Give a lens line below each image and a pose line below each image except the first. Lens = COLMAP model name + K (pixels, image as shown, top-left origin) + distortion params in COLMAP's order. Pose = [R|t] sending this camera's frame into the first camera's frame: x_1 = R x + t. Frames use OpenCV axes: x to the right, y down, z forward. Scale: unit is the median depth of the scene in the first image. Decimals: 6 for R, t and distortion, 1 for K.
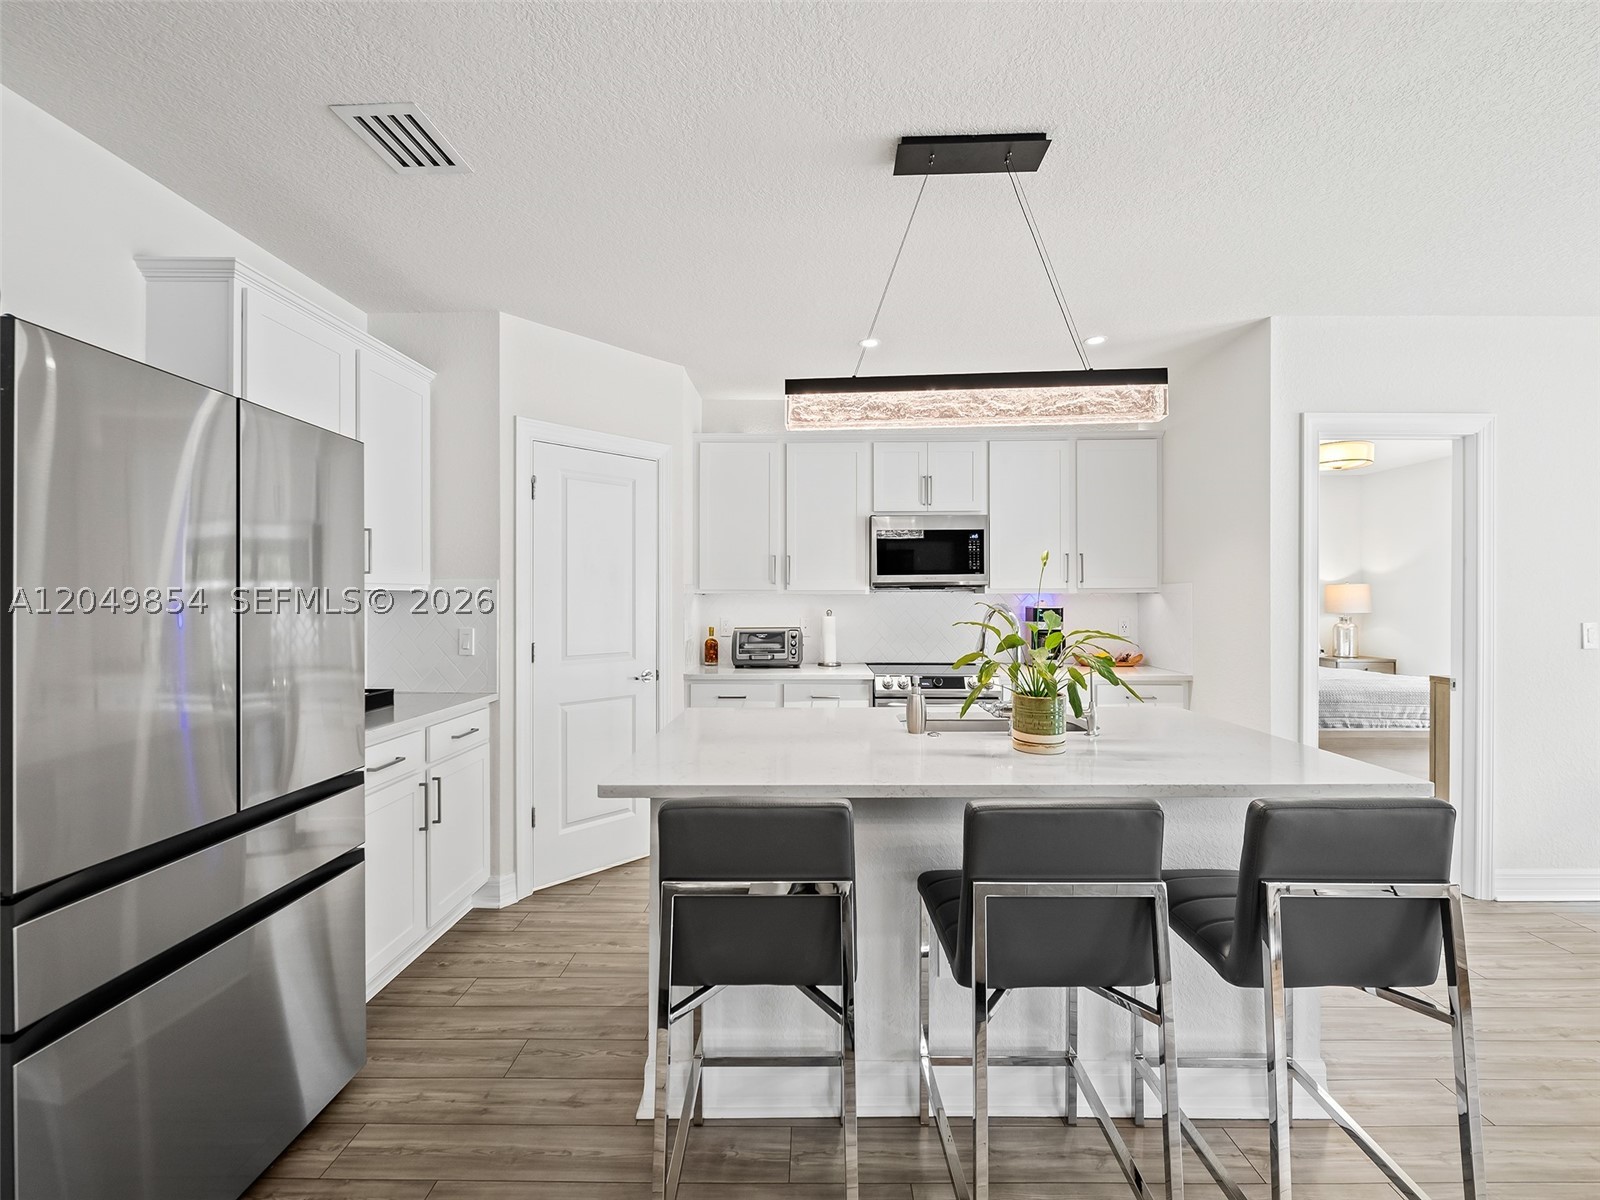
lens RADIAL K [[650.7, 0, 807.3], [0, 650.7, 597.4], [0, 0, 1]] dist [0.000288, -0.000002]
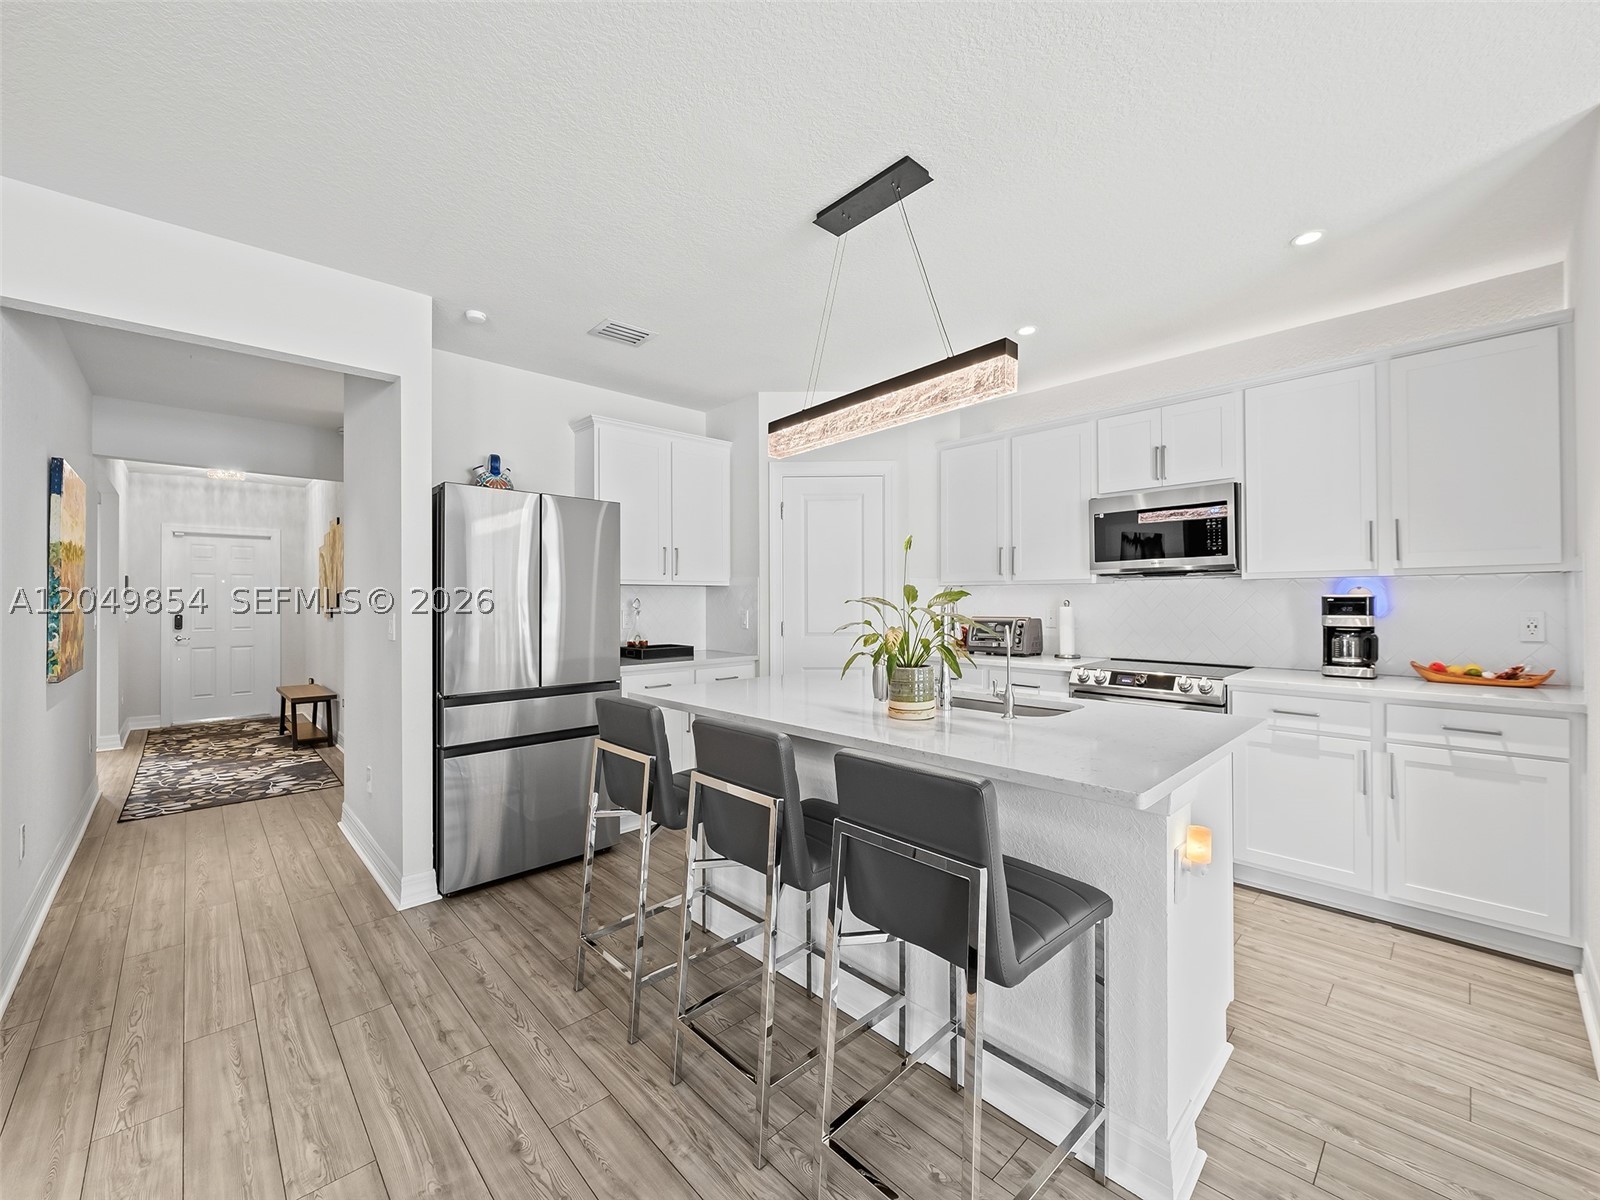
lens RADIAL K [[644.2, 0, 807.0], [0, 644.2, 596.4], [0, 0, 1]] dist [0.000186, -0.003021]
pose [[0.702464, -0.006506, -0.711690, 0.556738], [0.004807, 0.999979, -0.004397, 0.019842], [0.711704, -0.000332, 0.702480, 0.062419]]
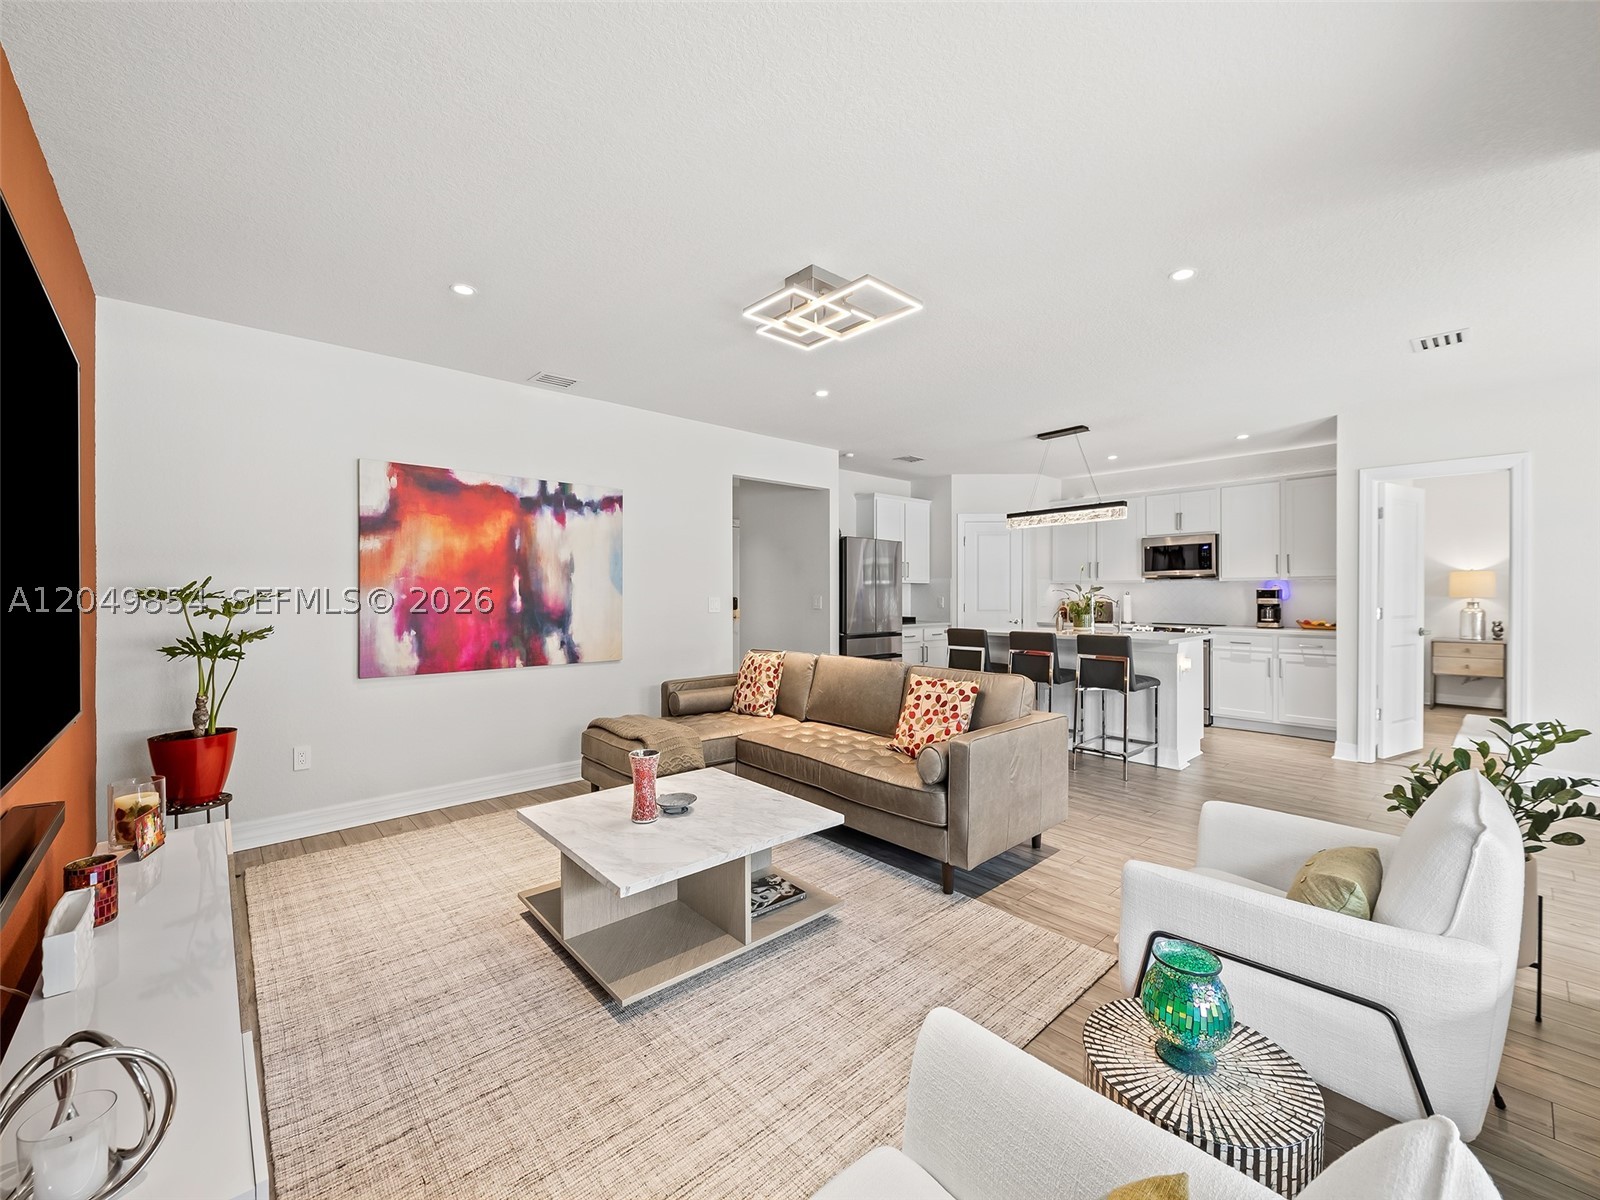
lens RADIAL K [[655.2, 0, 804.7], [0, 655.2, 596.7], [0, 0, 1]] dist [-0.001961, -0.000298]
pose [[0.685724, 0.001954, -0.727859, 0.911832], [0.002855, 0.999981, 0.005374, 0.026238], [0.727856, -0.005763, 0.685706, -1.077846]]
